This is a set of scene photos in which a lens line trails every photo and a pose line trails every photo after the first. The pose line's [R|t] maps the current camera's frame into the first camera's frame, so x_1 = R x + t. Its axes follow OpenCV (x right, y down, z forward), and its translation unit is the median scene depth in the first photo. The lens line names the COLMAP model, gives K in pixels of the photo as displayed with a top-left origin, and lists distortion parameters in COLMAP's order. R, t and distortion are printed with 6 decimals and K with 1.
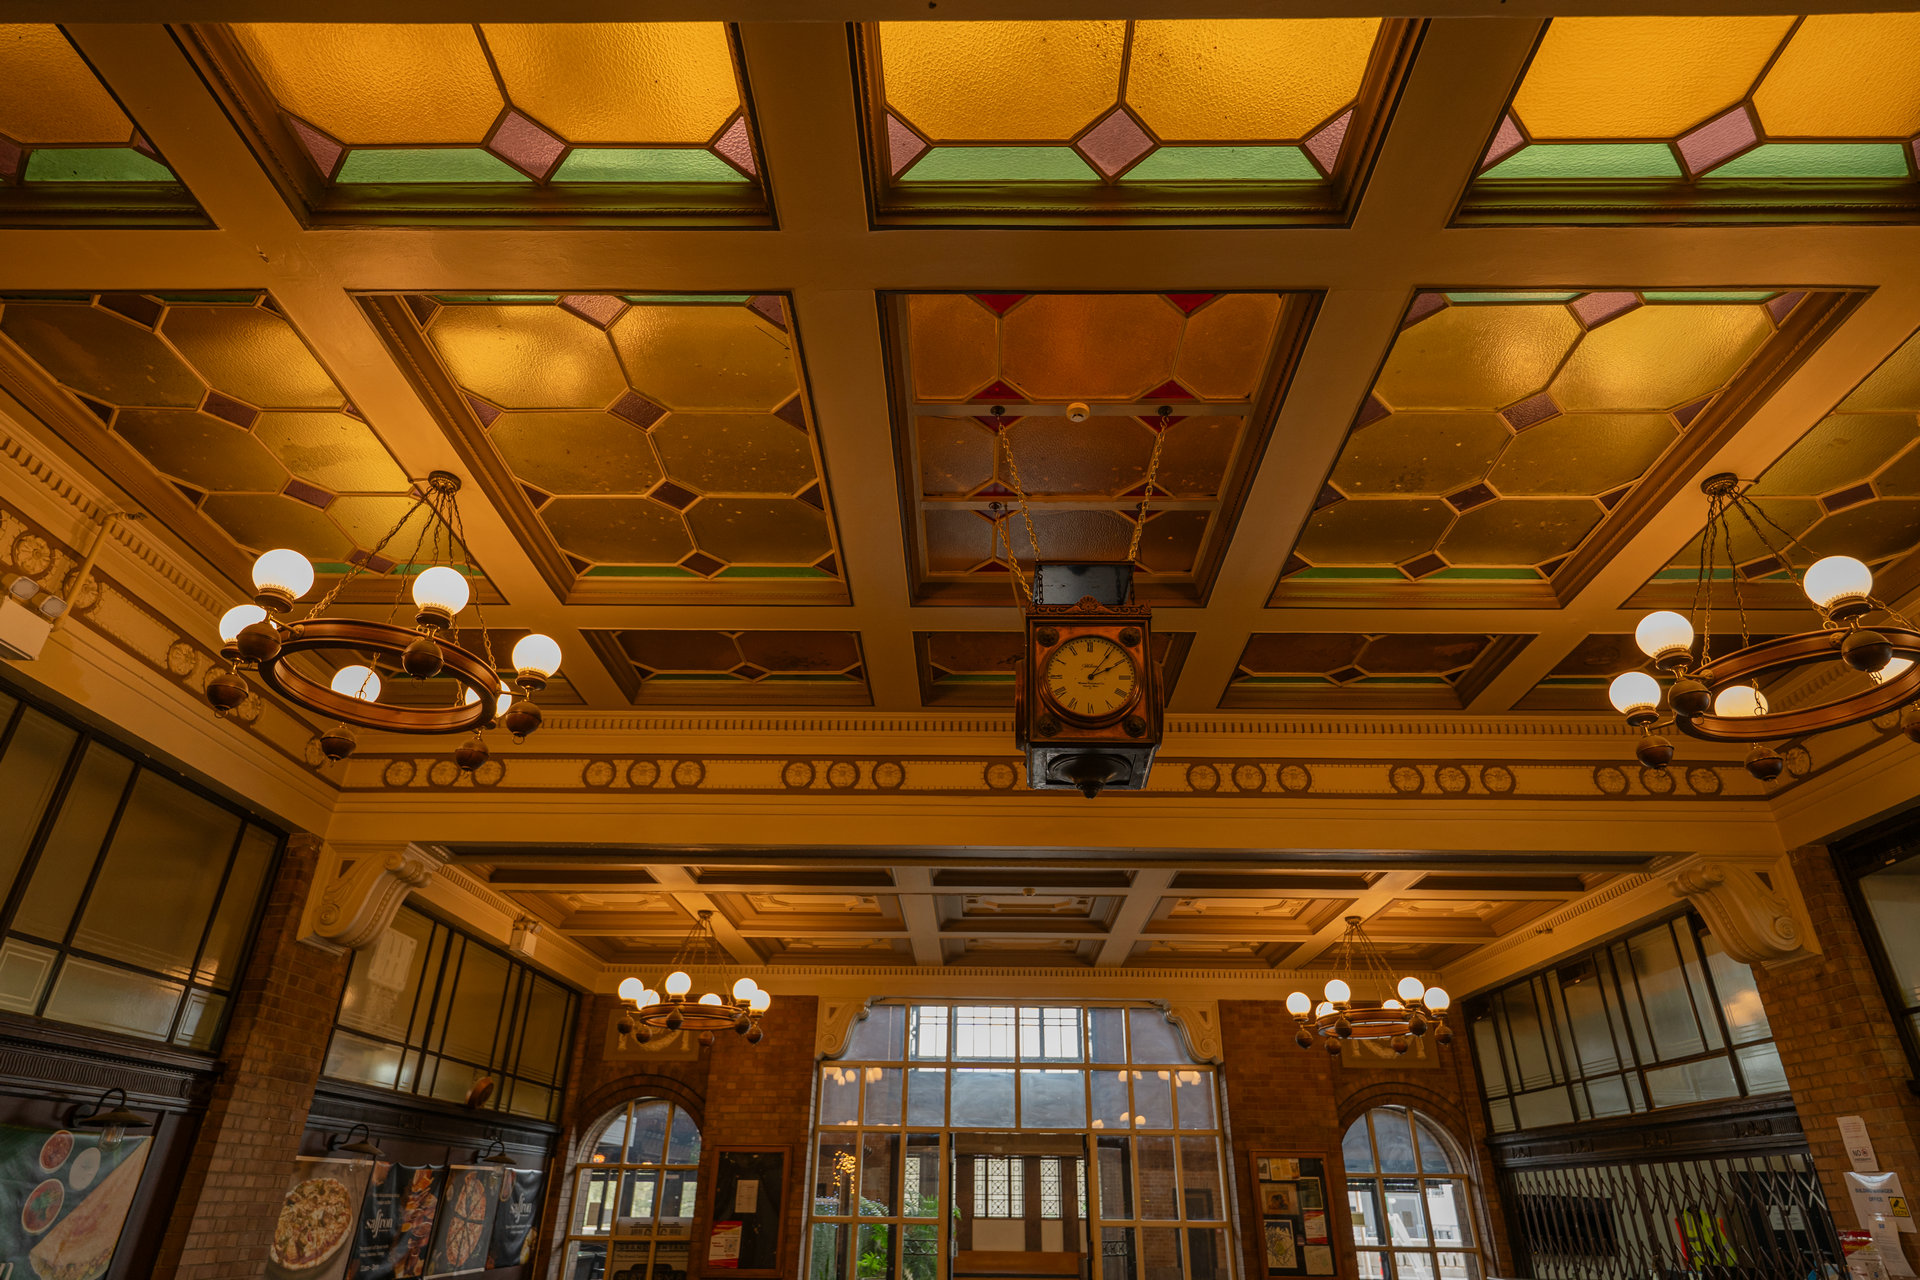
lens RADIAL K [[1083.6, 0, 966.7], [0, 1083.6, 644.2], [0, 0, 1]] dist [0.020660, -0.003173]
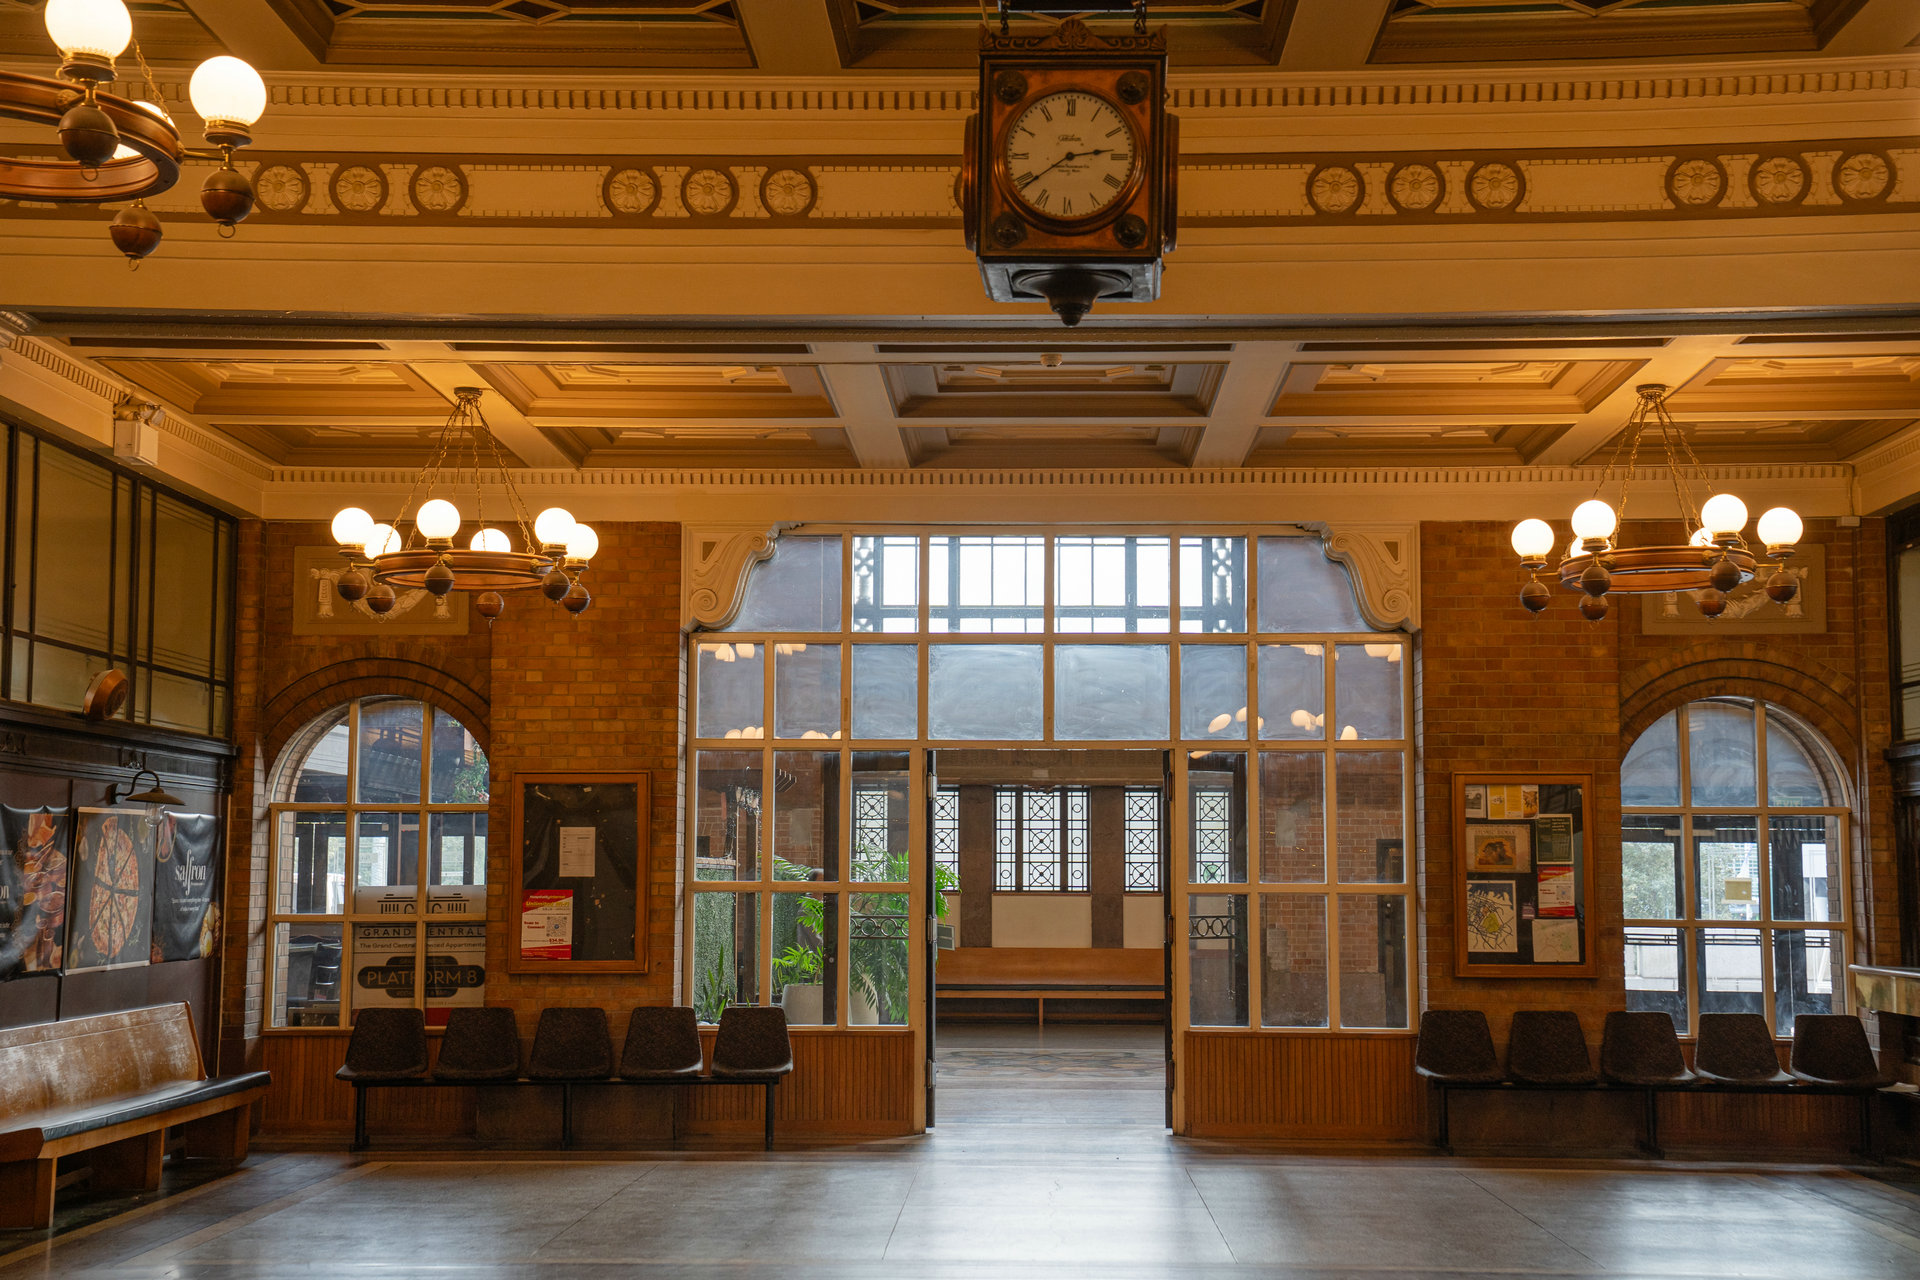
lens RADIAL K [[2590.2, 0, 960.0], [0, 2590.2, 640.0], [0, 0, 1]] dist [0.170648, 0.068008]
pose [[0.999820, -0.009335, -0.016532, 0.026419], [0.014839, 0.927418, 0.373732, -0.115964], [0.011843, -0.373910, 0.927390, -0.247076]]
